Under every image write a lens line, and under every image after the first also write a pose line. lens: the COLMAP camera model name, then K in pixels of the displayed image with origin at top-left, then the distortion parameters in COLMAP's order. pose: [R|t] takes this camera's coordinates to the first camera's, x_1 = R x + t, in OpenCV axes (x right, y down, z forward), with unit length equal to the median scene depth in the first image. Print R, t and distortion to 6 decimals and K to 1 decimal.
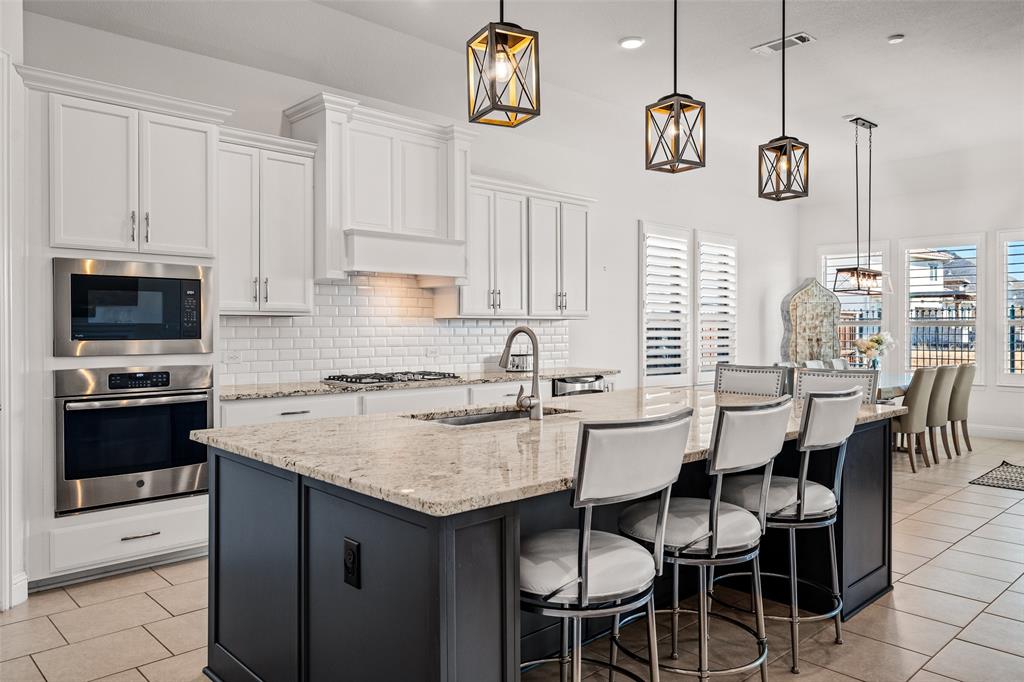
lens RADIAL K [[727.1, 0, 506.6], [0, 727.1, 337.8], [0, 0, 1]] dist [0.007611, 0.005192]
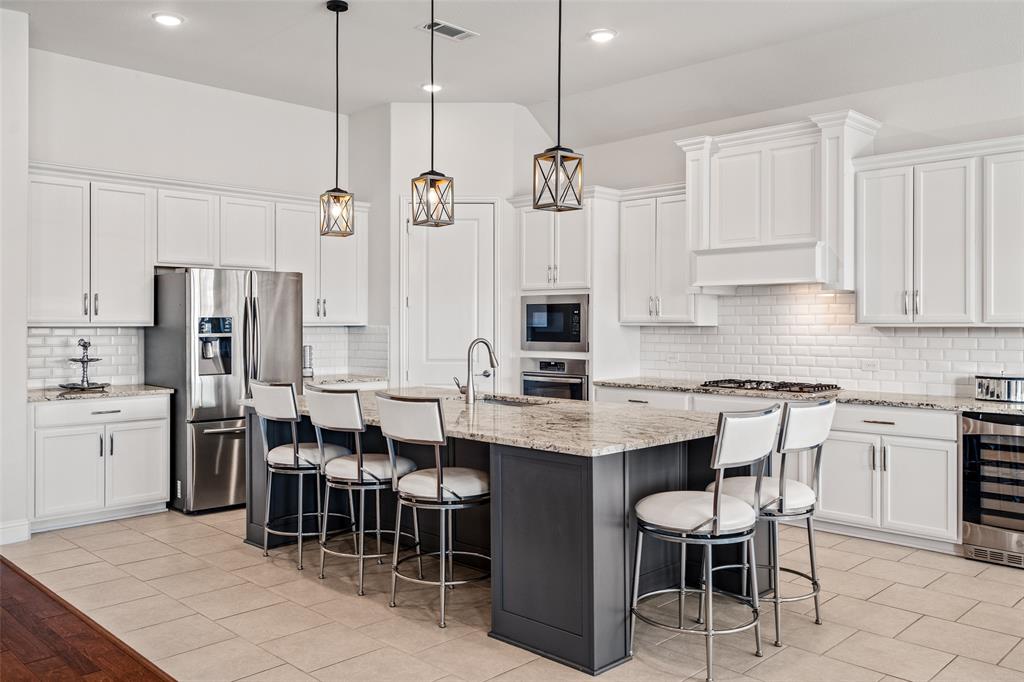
lens RADIAL K [[840.3, 0, 507.0], [0, 840.3, 317.2], [0, 0, 1]] dist [0.005812, 0.006762]
pose [[0.033465, -0.006109, -0.999421, 1.074186], [-0.014489, 0.999873, -0.006597, -0.030110], [0.999335, 0.014701, 0.033372, 0.643462]]
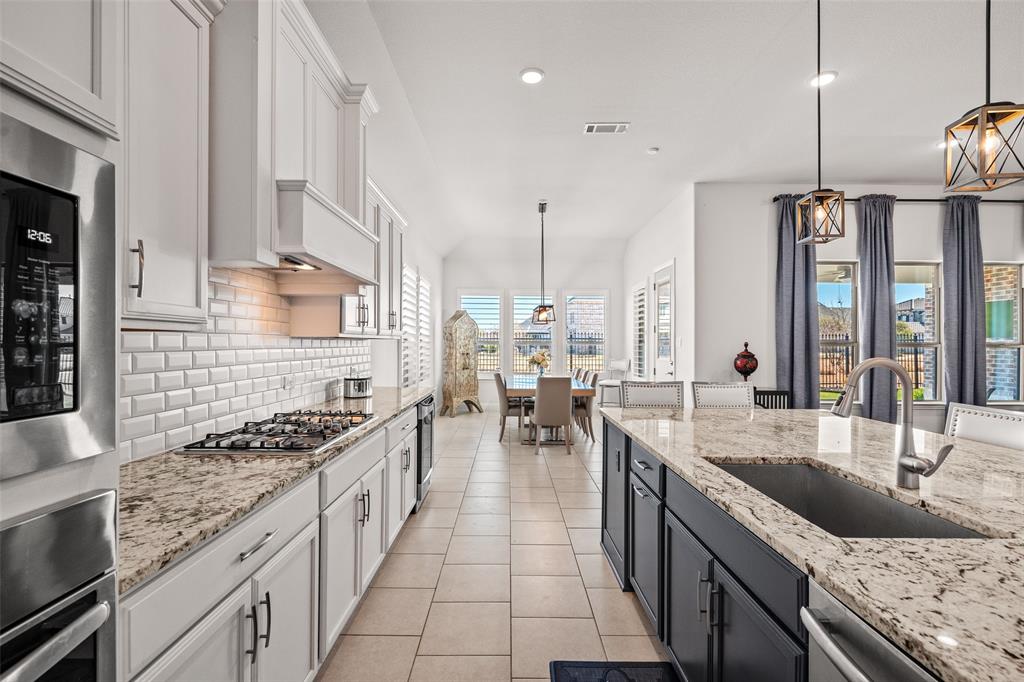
lens RADIAL K [[462.2, 0, 509.9], [0, 462.2, 342.5], [0, 0, 1]] dist [-0.006838, 0.002027]
pose [[0.679498, 0.004805, 0.733662, -0.355975], [0.004797, 0.999928, -0.010993, -0.018141], [-0.733662, 0.010989, 0.679426, 0.619734]]
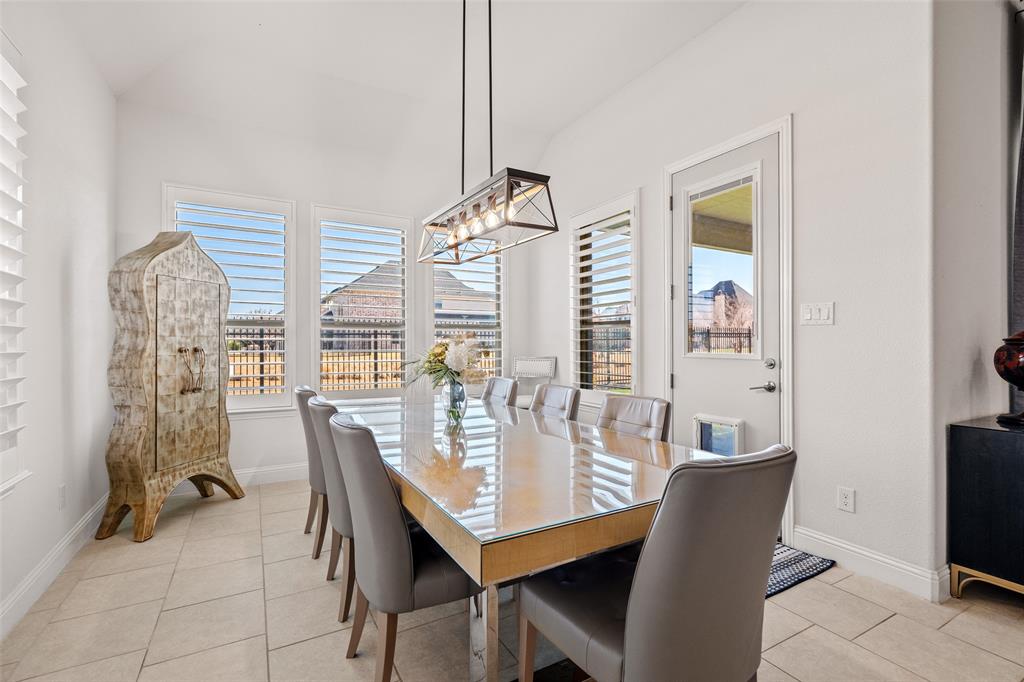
lens RADIAL K [[462.2, 0, 513.1], [0, 462.2, 342.0], [0, 0, 1]] dist [-0.006838, 0.002027]
pose [[0.240001, 0.000468, 0.970773, 0.303874], [0.009912, 0.999947, -0.002933, -0.000181], [-0.970722, 0.010326, 0.239983, 1.346699]]
